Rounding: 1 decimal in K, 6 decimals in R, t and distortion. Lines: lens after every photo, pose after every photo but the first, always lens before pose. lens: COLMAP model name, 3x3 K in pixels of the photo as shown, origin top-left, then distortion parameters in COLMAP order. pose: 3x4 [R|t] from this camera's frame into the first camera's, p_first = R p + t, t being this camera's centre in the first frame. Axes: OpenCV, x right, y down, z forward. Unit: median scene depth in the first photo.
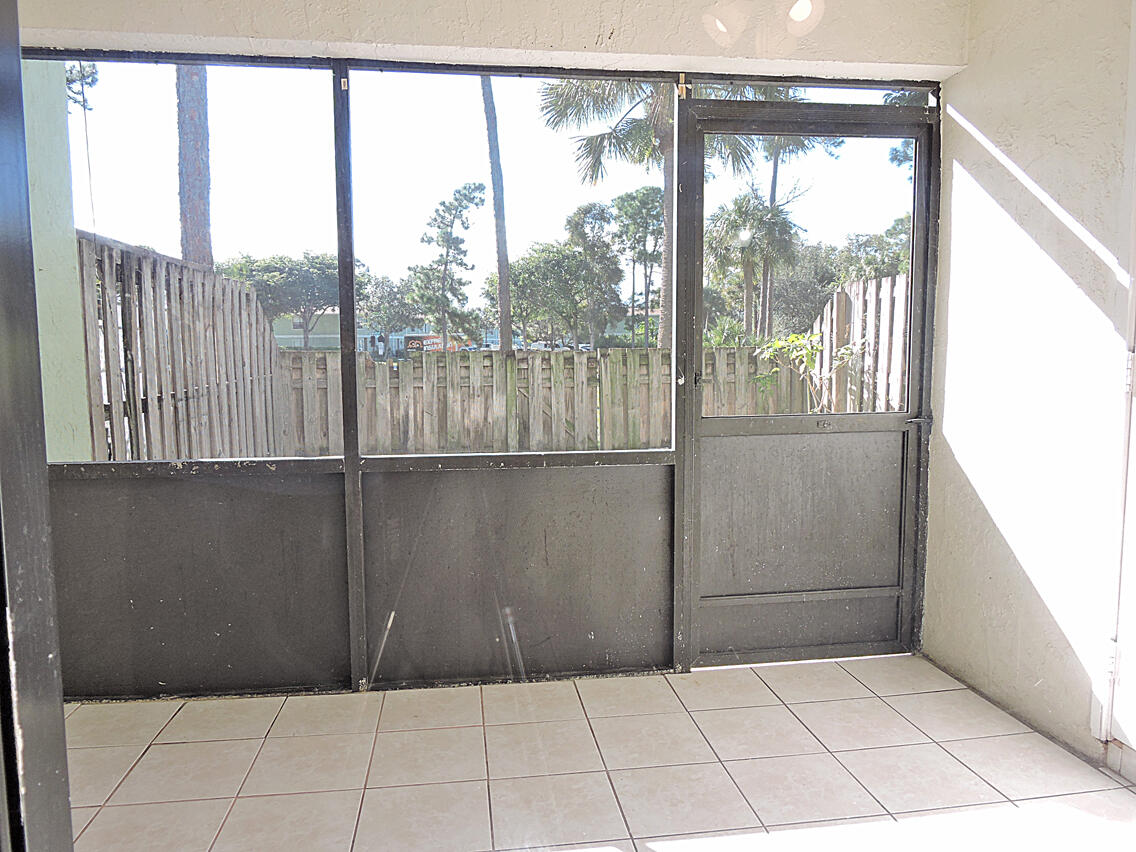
lens RADIAL K [[808.9, 0, 557.7], [0, 808.9, 425.6], [0, 0, 1]] dist [0.004238, -0.008245]
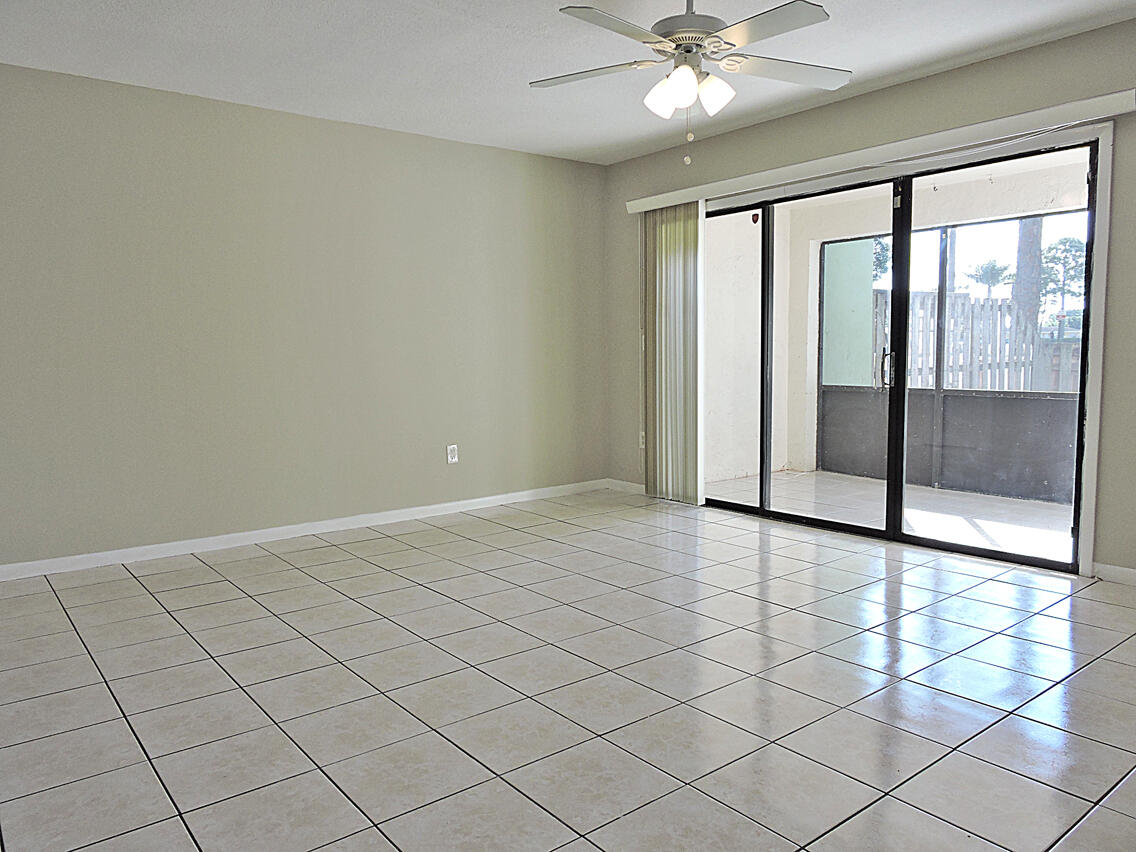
lens RADIAL K [[808.9, 0, 564.6], [0, 808.9, 425.7], [0, 0, 1]] dist [0.004238, -0.008245]
pose [[0.517420, 0.081344, -0.851857, 0.850162], [-0.072379, 0.996065, 0.051151, 0.073890], [0.852665, 0.035190, 0.521271, -0.829342]]
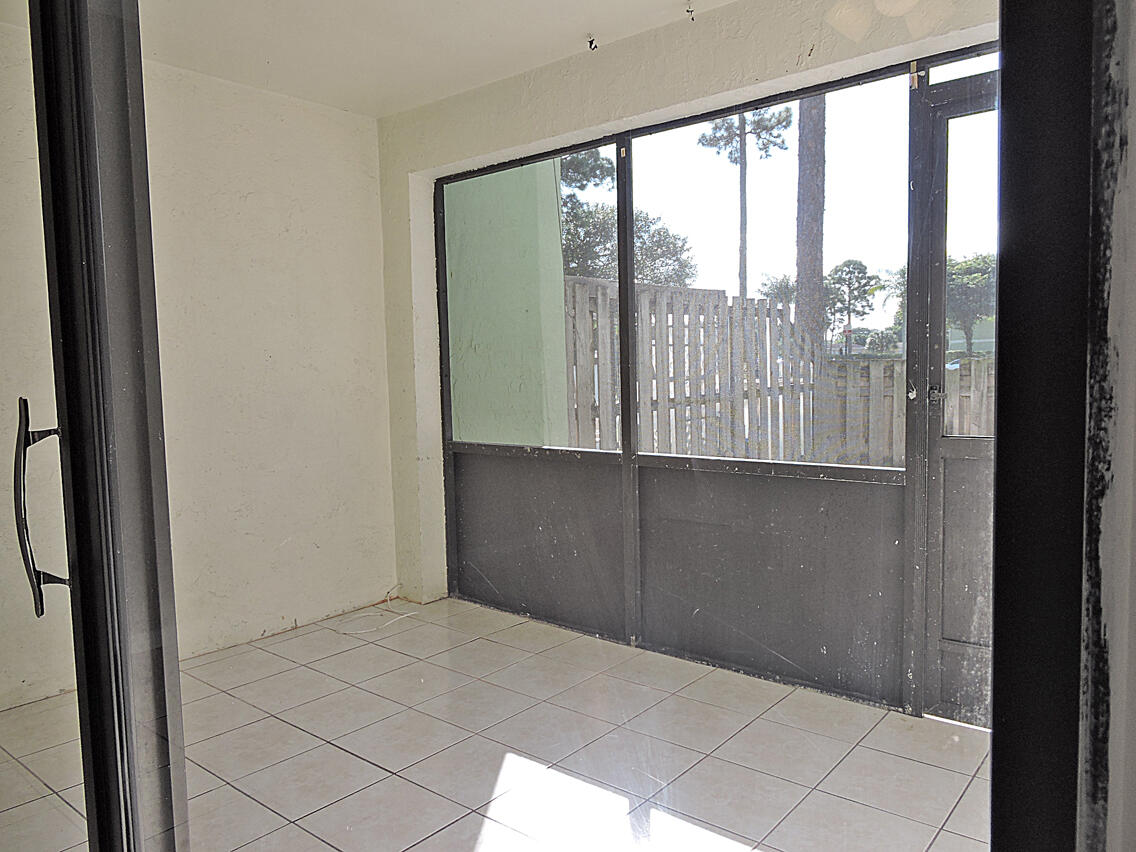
lens RADIAL K [[808.9, 0, 555.8], [0, 808.9, 427.9], [0, 0, 1]] dist [0.004238, -0.008245]
pose [[0.677872, 0.045906, -0.733746, 0.394211], [-0.049294, 0.998641, 0.016938, -0.009609], [0.733526, 0.024687, 0.679213, 0.058795]]
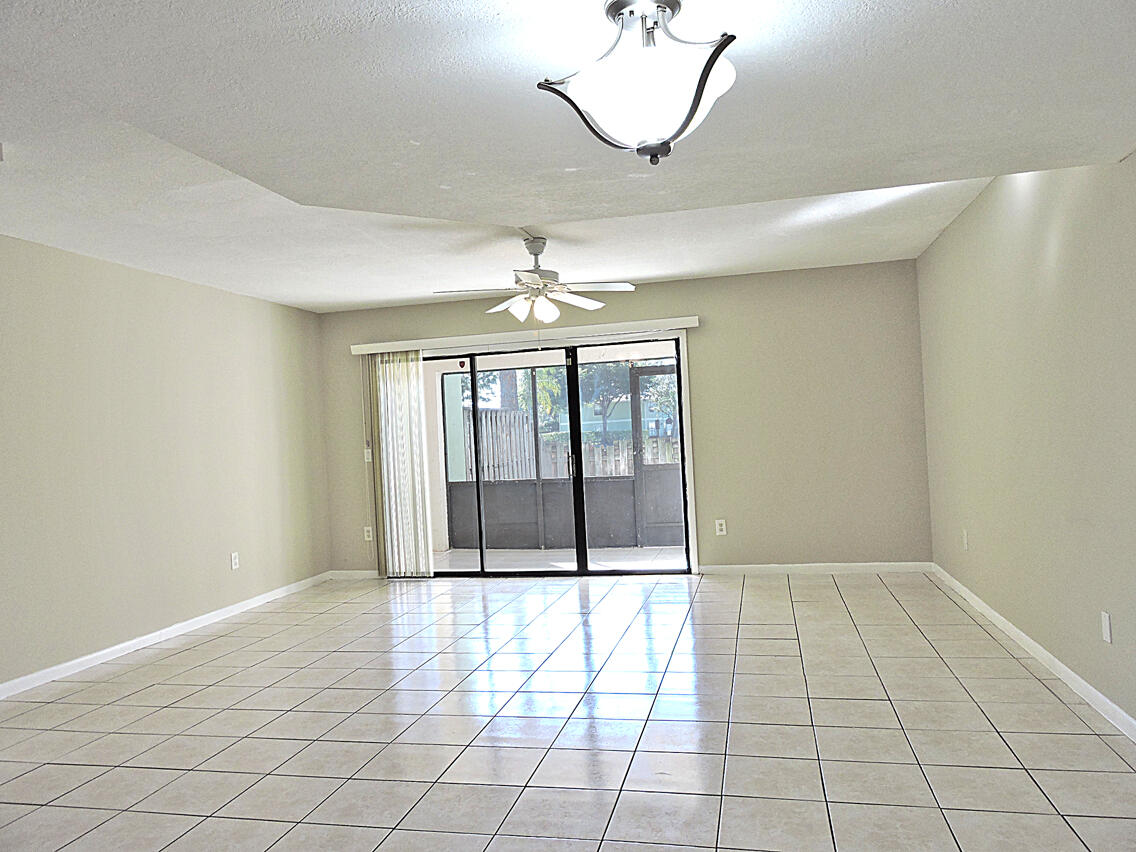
lens RADIAL K [[808.9, 0, 562.8], [0, 808.9, 423.2], [0, 0, 1]] dist [0.004238, -0.008245]
pose [[0.934121, -0.045058, -0.354100, 0.733143], [0.009719, 0.994844, -0.100952, 0.105655], [0.356823, 0.090860, 0.929743, -1.494450]]
